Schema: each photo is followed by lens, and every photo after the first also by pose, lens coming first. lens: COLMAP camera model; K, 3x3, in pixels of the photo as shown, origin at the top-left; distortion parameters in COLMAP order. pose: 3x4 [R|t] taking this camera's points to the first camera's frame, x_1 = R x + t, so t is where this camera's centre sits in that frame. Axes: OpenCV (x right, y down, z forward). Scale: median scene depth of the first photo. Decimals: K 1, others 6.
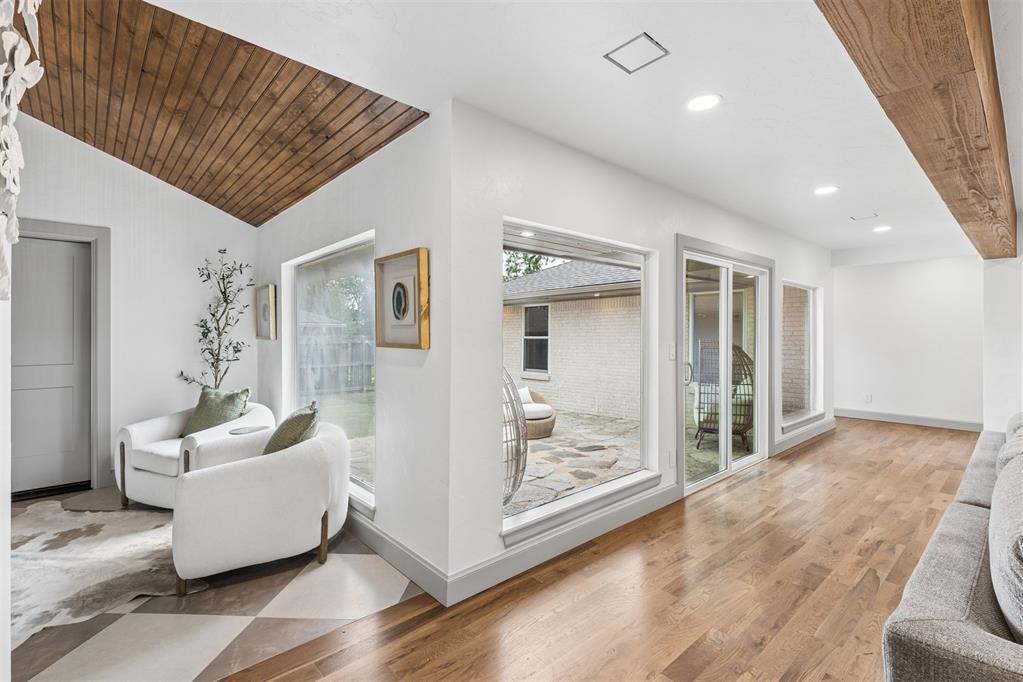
lens RADIAL K [[460.4, 0, 514.1], [0, 460.4, 341.2], [0, 0, 1]] dist [0.004399, 0.000377]
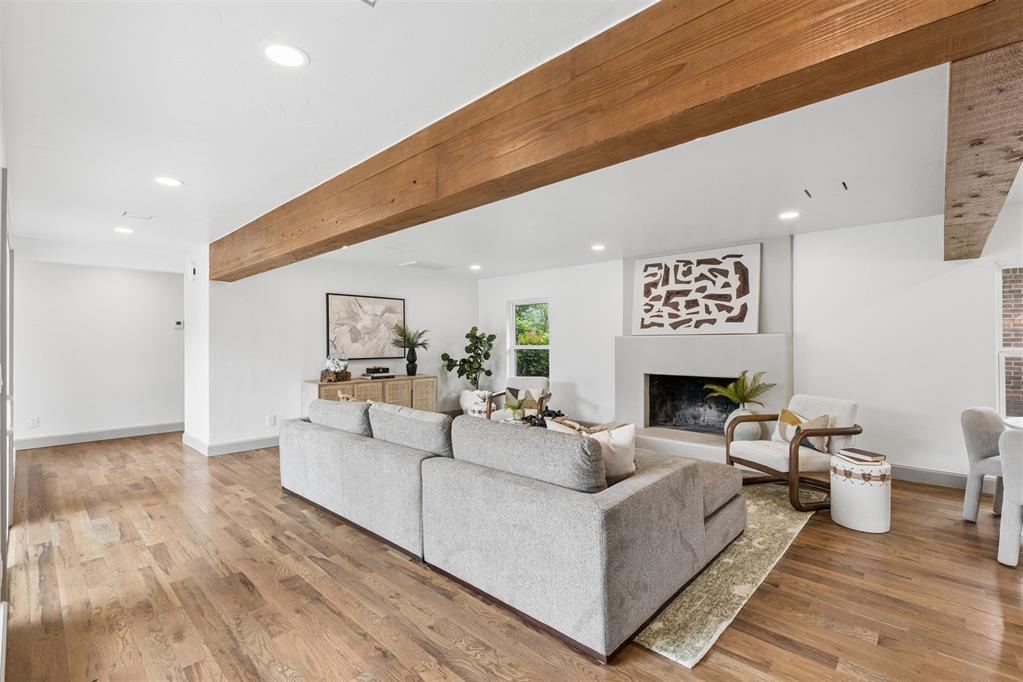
lens RADIAL K [[460.4, 0, 514.1], [0, 460.4, 341.2], [0, 0, 1]] dist [0.004399, 0.000377]
pose [[-0.088536, 0.005352, 0.996059, -0.284682], [0.017998, 0.999831, -0.003773, -0.006894], [-0.995910, 0.017593, -0.088618, 0.461344]]
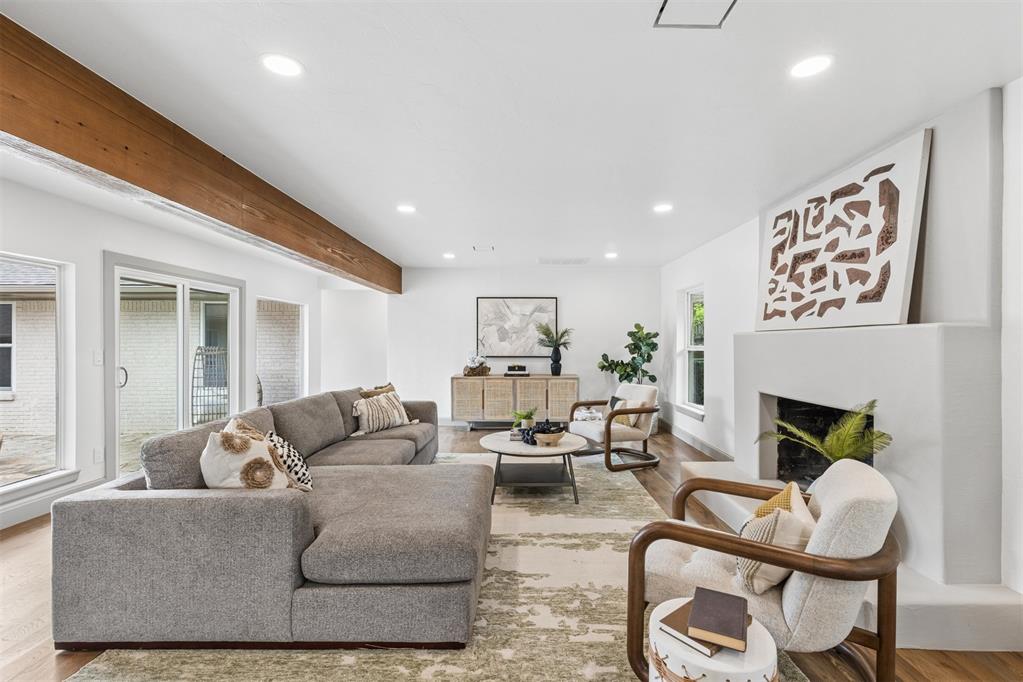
lens RADIAL K [[460.4, 0, 514.1], [0, 460.4, 341.2], [0, 0, 1]] dist [0.004399, 0.000377]
pose [[0.674933, 0.006047, 0.737854, 0.213382], [0.007022, 0.999869, -0.014618, 0.009552], [-0.737846, 0.015047, 0.674802, -0.501234]]
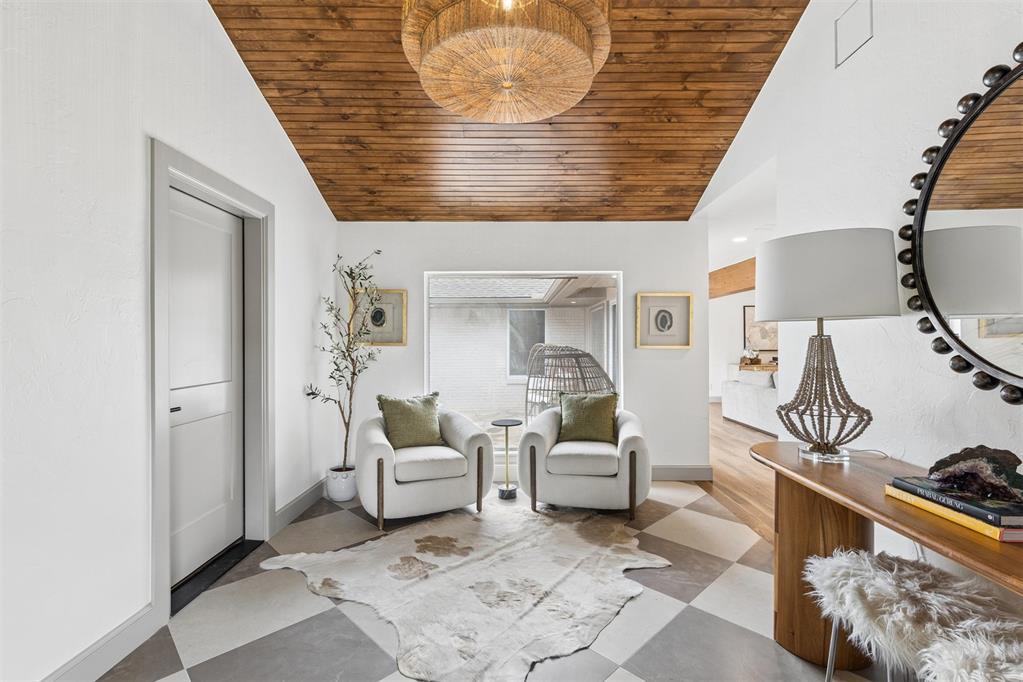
lens RADIAL K [[460.4, 0, 514.1], [0, 460.4, 341.2], [0, 0, 1]] dist [0.004399, 0.000377]
pose [[0.671465, -0.002250, 0.741033, -1.398499], [0.011377, 0.999909, -0.007273, -0.004348], [-0.740949, 0.013314, 0.671430, 0.199403]]
